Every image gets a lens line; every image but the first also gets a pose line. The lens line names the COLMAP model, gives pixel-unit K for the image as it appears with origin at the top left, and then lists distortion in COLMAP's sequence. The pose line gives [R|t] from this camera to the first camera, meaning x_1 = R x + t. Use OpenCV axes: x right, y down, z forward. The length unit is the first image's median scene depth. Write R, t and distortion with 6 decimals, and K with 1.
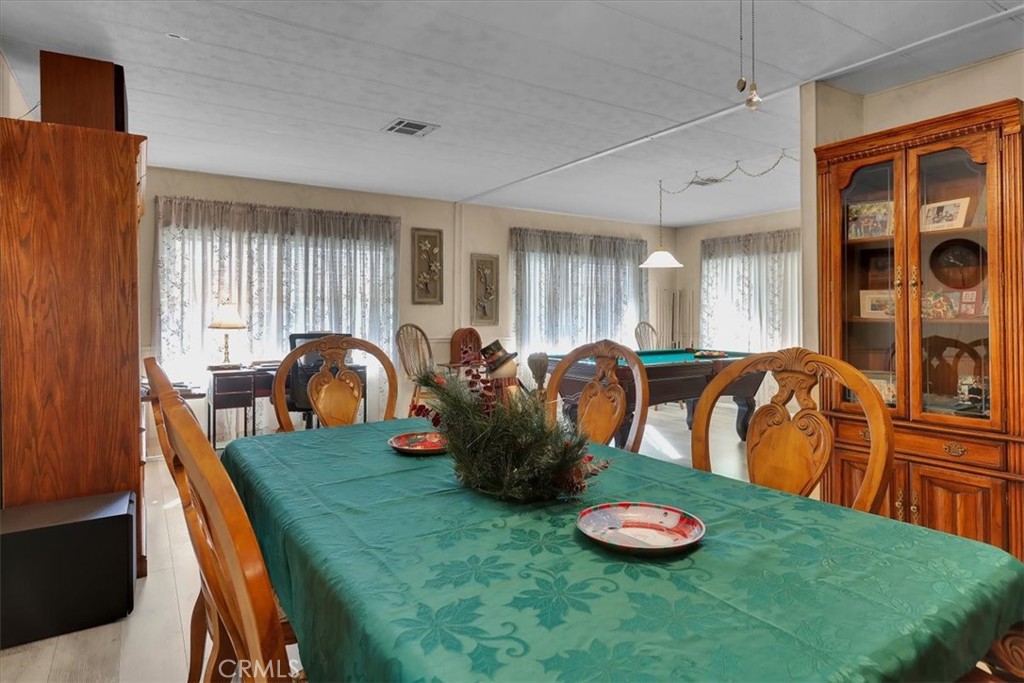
lens RADIAL K [[583.3, 0, 509.7], [0, 583.3, 308.5], [0, 0, 1]] dist [0.003683, 0.001166]
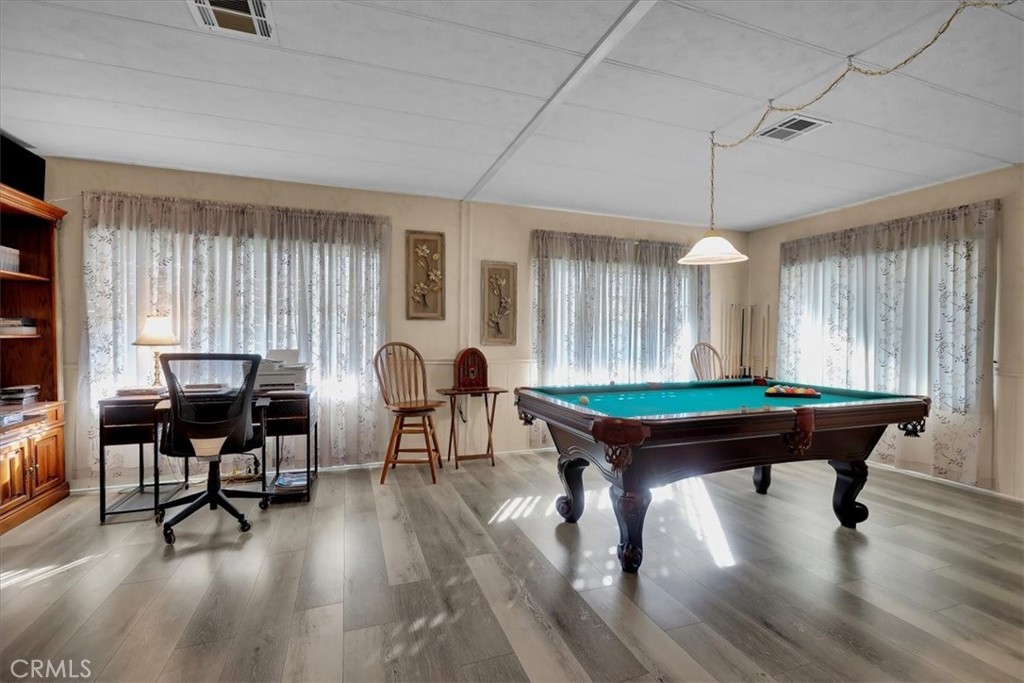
lens RADIAL K [[451.1, 0, 510.7], [0, 451.1, 338.6], [0, 0, 1]] dist [-0.002878, 0.000248]
pose [[0.974919, 0.008232, -0.222408, 0.122884], [-0.004567, 0.999845, 0.016985, 0.008286], [0.222513, -0.015544, 0.974806, 0.361911]]
